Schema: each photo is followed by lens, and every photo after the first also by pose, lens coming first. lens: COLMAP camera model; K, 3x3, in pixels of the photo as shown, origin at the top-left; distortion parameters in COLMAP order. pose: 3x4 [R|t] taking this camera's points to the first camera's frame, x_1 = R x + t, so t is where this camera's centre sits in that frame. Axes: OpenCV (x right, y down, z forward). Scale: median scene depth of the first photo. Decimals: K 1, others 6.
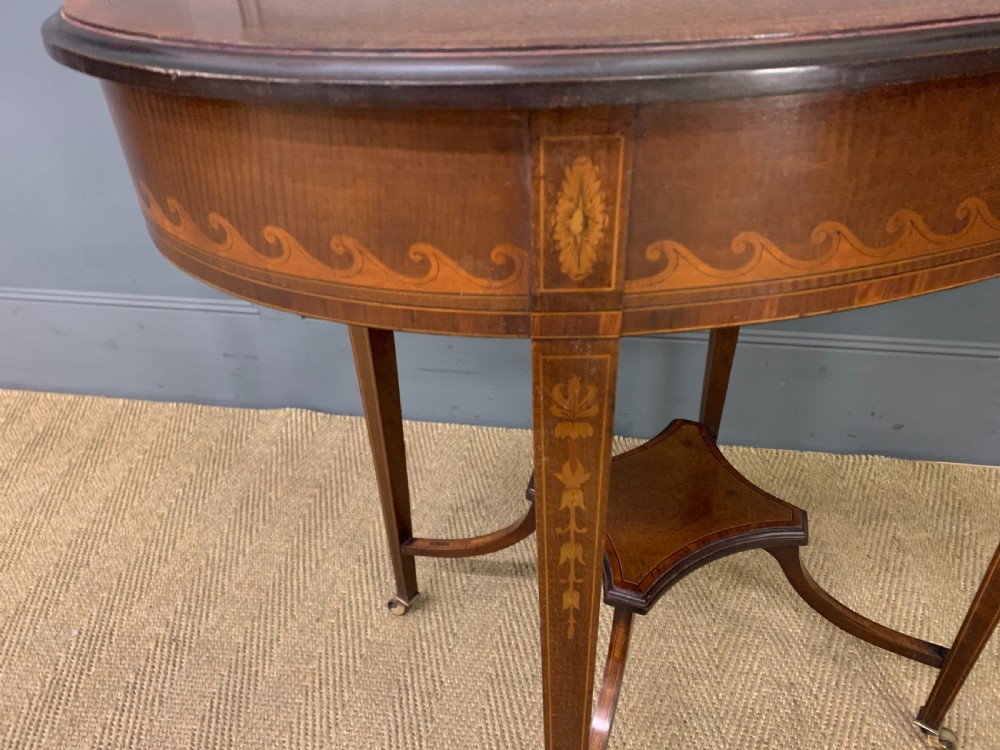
lens RADIAL K [[772.0, 0, 501.5], [0, 772.0, 377.9], [0, 0, 1]] dist [0.024561, -0.010997]
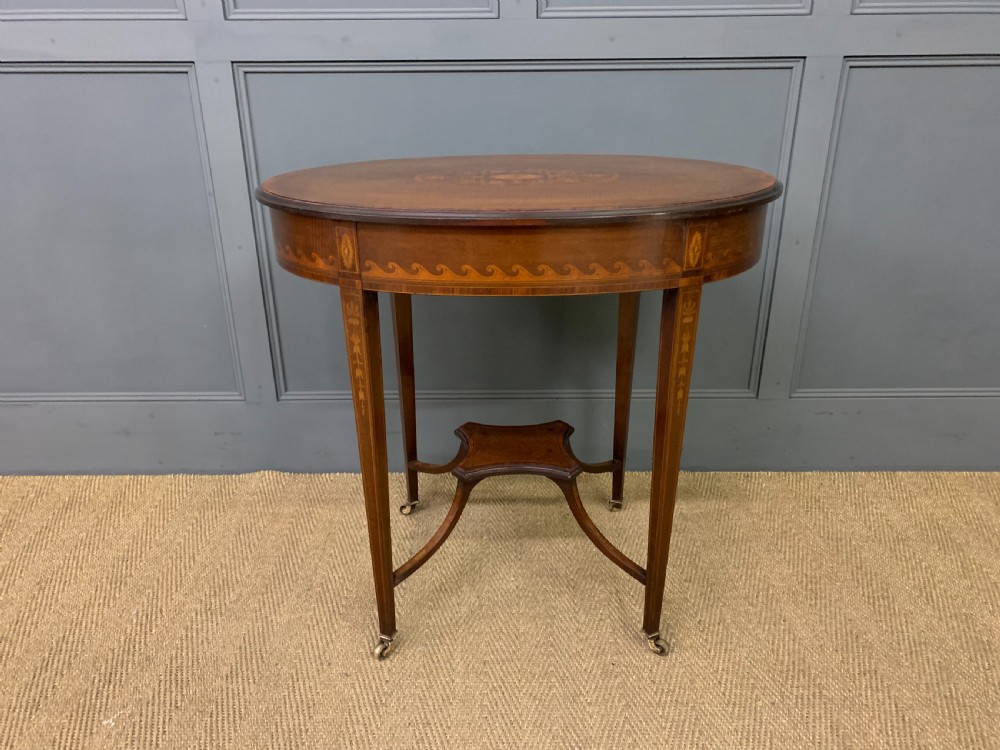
lens RADIAL K [[772.0, 0, 500.3], [0, 772.0, 359.0], [0, 0, 1]] dist [0.024561, -0.010997]
pose [[0.987185, -0.040273, 0.154415, -0.088938], [0.072408, 0.975332, -0.208529, 0.221683], [-0.142207, 0.217038, 0.965749, -0.572208]]
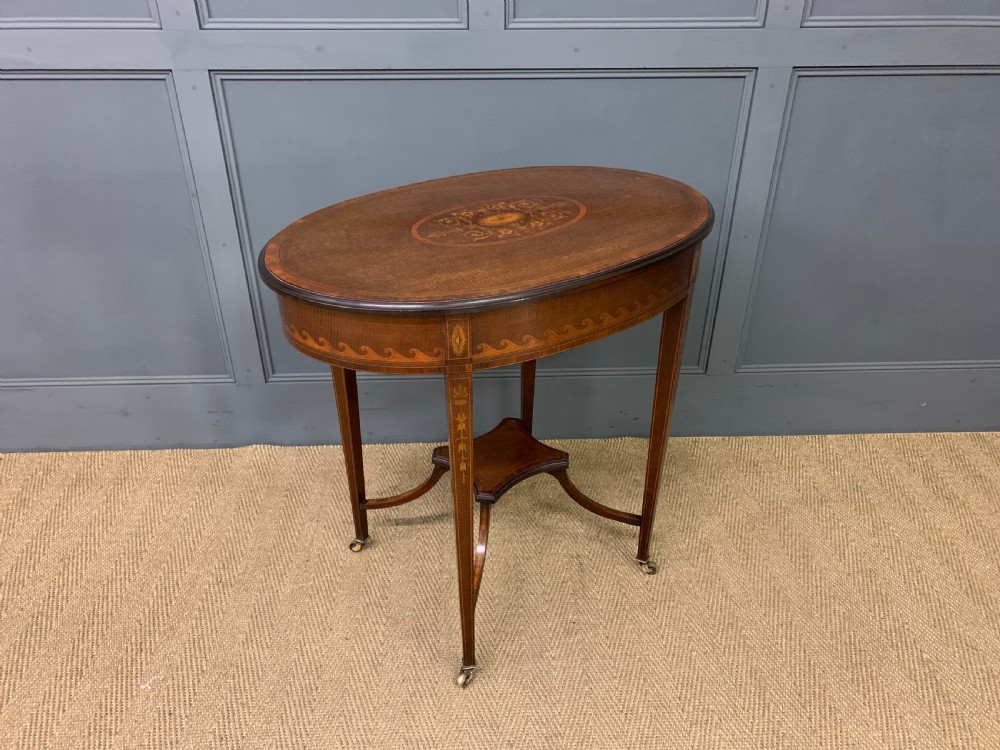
lens RADIAL K [[772.0, 0, 501.3], [0, 772.0, 374.7], [0, 0, 1]] dist [0.024561, -0.010997]
pose [[0.978806, -0.075358, 0.190421, -0.117468], [0.089346, 0.993814, -0.065963, 0.062824], [-0.184272, 0.081578, 0.979484, -0.748663]]
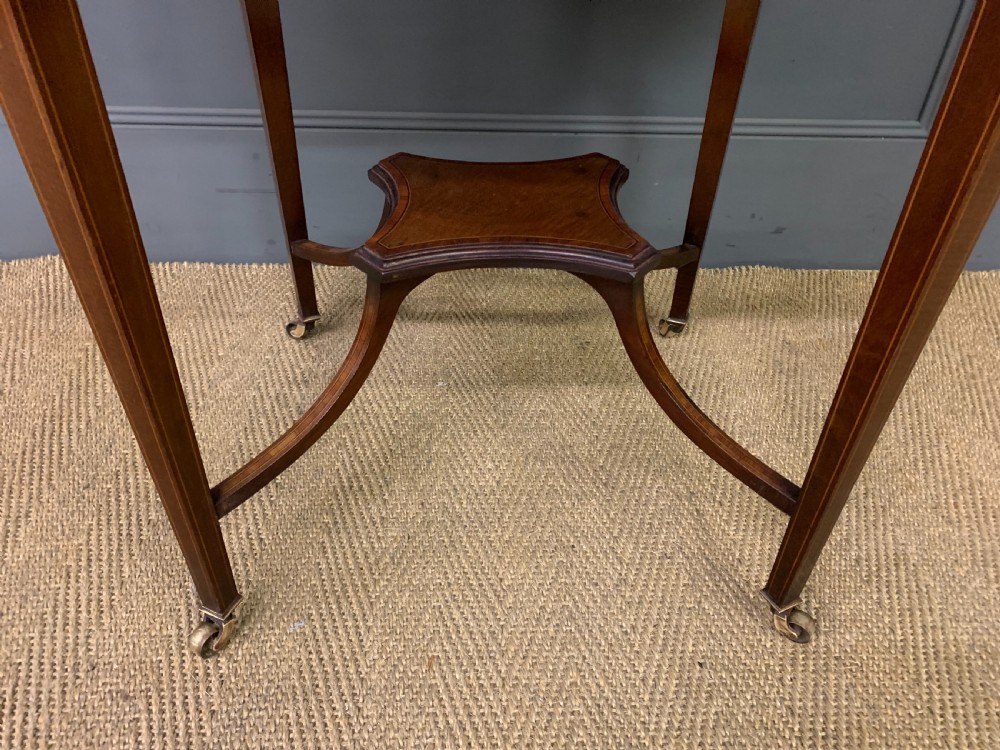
lens RADIAL K [[772.0, 0, 503.0], [0, 772.0, 368.3], [0, 0, 1]] dist [0.024561, -0.010997]
pose [[0.981211, -0.070056, 0.179771, 0.028909], [0.060127, 0.996379, 0.060107, 0.180728], [-0.183331, -0.048168, 0.981870, 0.203338]]
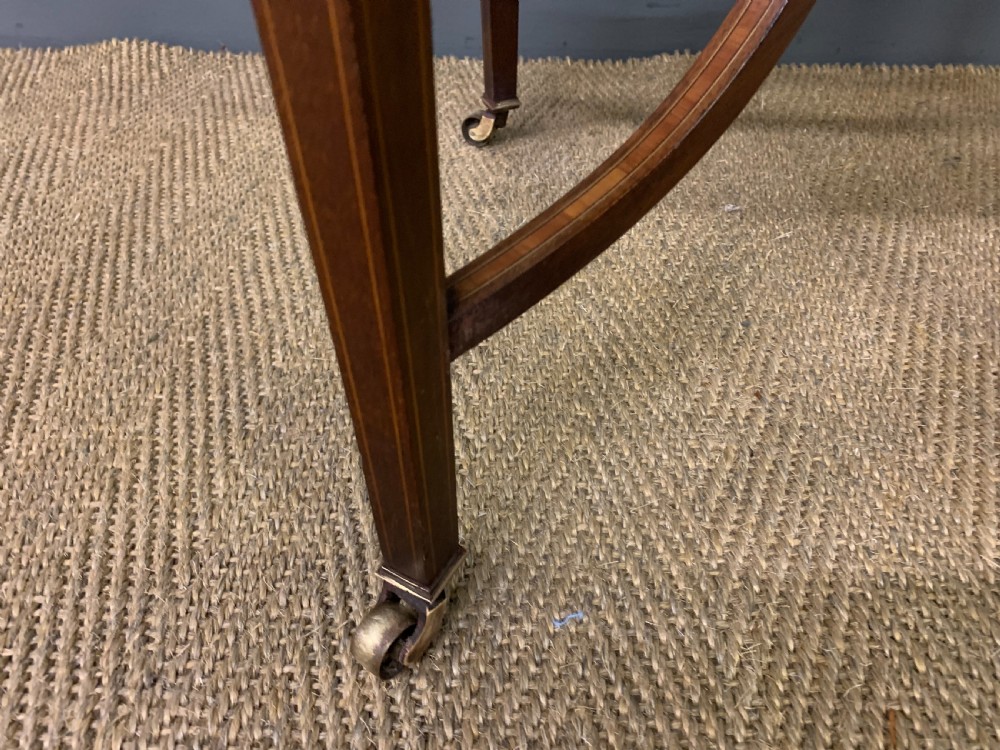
lens RADIAL K [[772.0, 0, 503.4], [0, 772.0, 363.0], [0, 0, 1]] dist [0.024561, -0.010997]
pose [[0.995617, -0.042178, 0.083469, -0.083605], [0.032481, 0.992915, 0.114299, 0.287206], [-0.087699, -0.111087, 0.989934, 0.568098]]
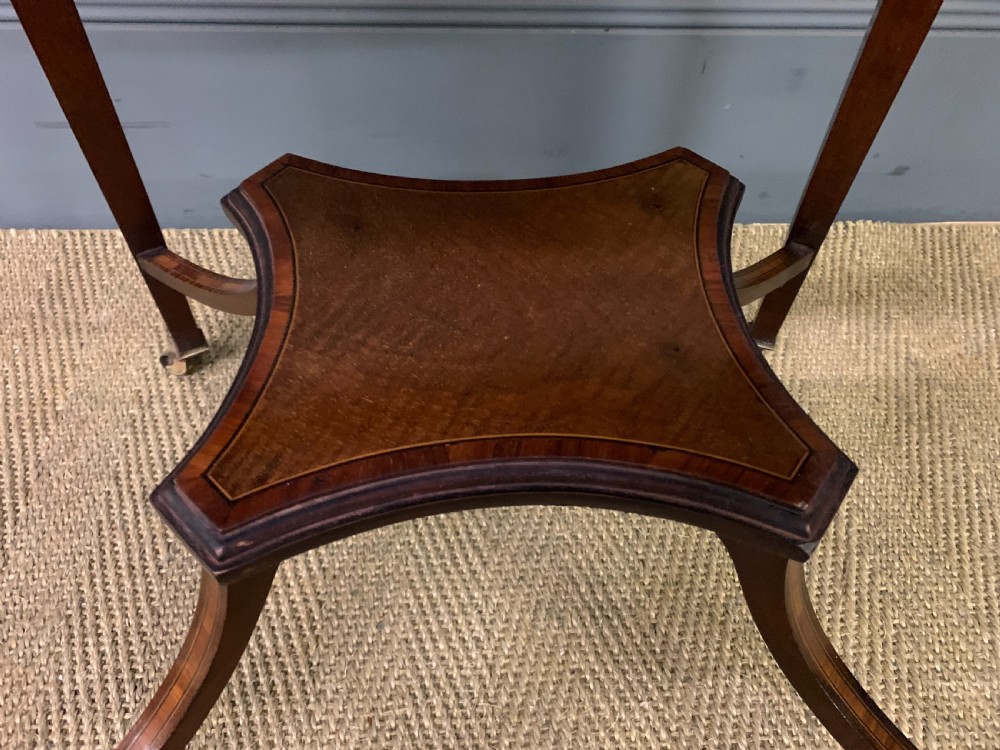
lens RADIAL K [[772.0, 0, 502.2], [0, 772.0, 372.1], [0, 0, 1]] dist [0.024561, -0.010997]
pose [[0.976450, -0.122649, 0.177492, 0.097586], [0.068453, 0.956308, 0.284236, 0.023949], [-0.204598, -0.265392, 0.942182, 0.544039]]
